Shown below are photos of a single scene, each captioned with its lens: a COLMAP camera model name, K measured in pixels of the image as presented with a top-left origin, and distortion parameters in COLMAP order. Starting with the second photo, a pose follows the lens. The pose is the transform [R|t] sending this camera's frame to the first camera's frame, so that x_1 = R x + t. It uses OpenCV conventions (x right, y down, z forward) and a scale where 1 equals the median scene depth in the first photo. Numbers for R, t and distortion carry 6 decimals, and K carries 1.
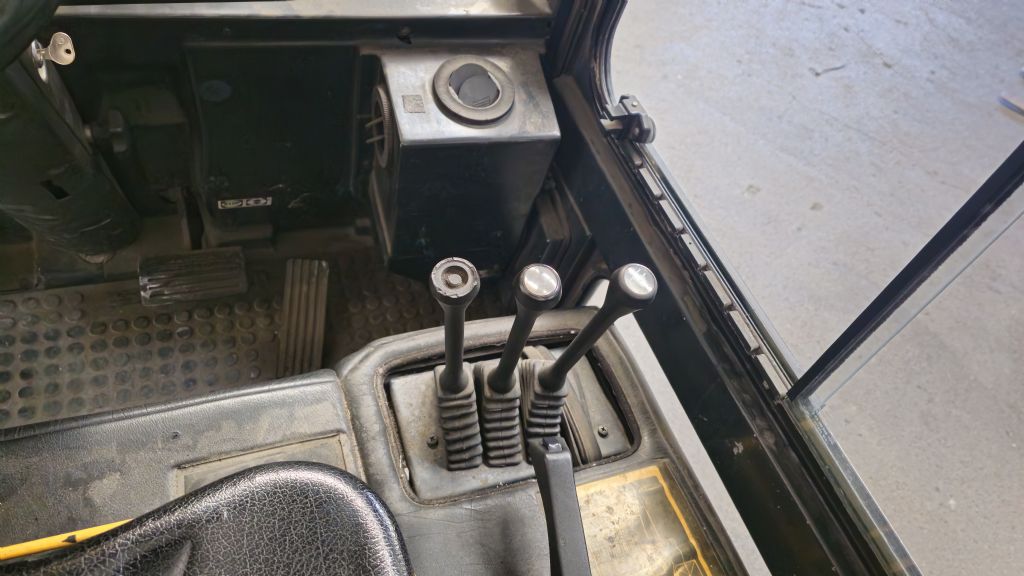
lens RADIAL K [[693.1, 0, 512.9], [0, 693.1, 283.4], [0, 0, 1]] dist [0.052416, -0.057042]
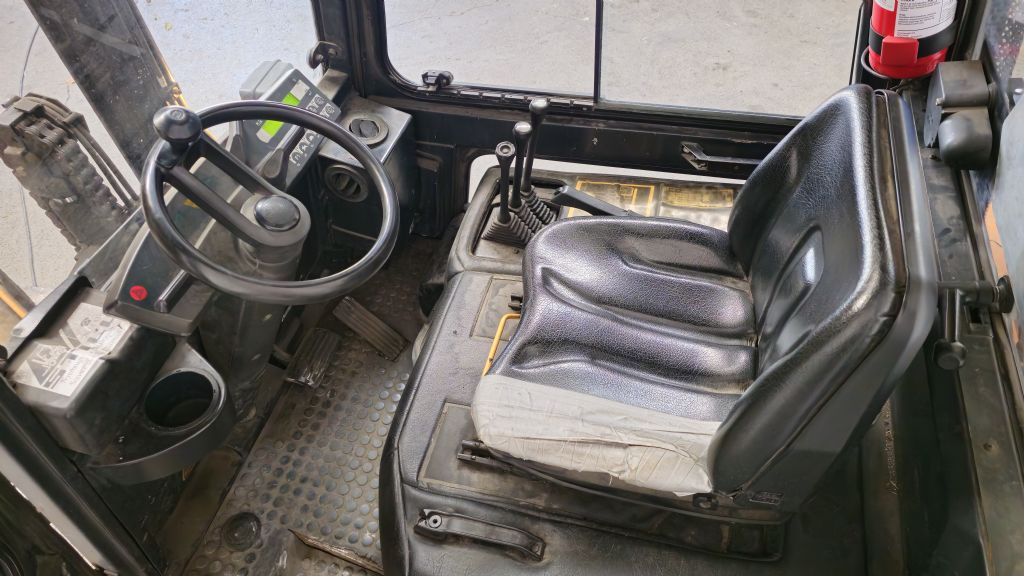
lens RADIAL K [[693.1, 0, 513.2], [0, 693.1, 290.3], [0, 0, 1]] dist [0.052416, -0.057042]
pose [[0.519842, -0.772598, 0.364494, -0.836019], [0.752818, 0.615987, 0.232002, -0.156344], [-0.403768, 0.153794, 0.901842, -0.703124]]
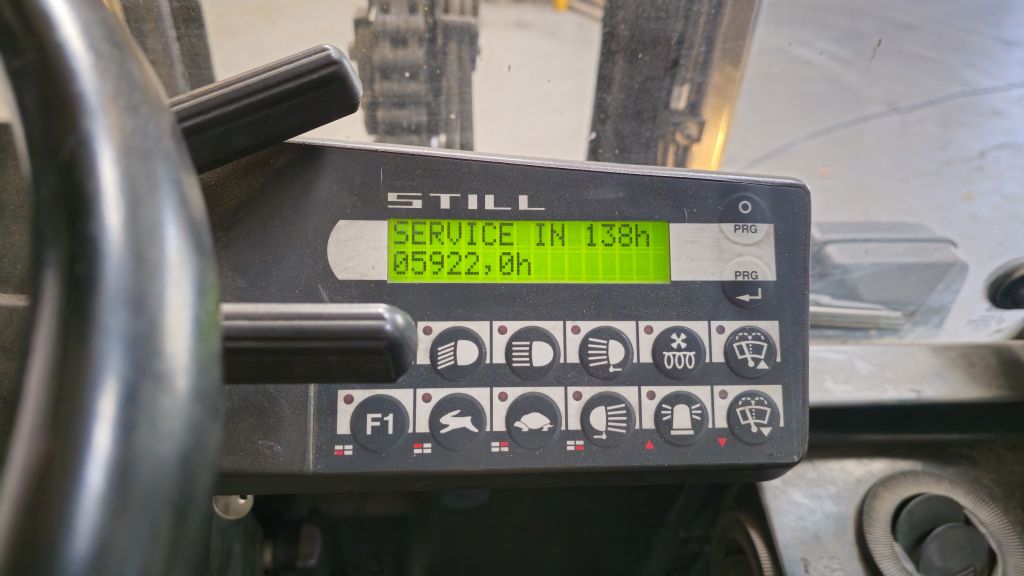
lens RADIAL K [[693.1, 0, 510.7], [0, 693.1, 288.9], [0, 0, 1]] dist [0.052416, -0.057042]
pose [[0.964211, 0.034927, -0.262825, -0.235335], [-0.101467, 0.964431, -0.244085, -0.307881], [0.244951, 0.262018, 0.933459, 0.398617]]
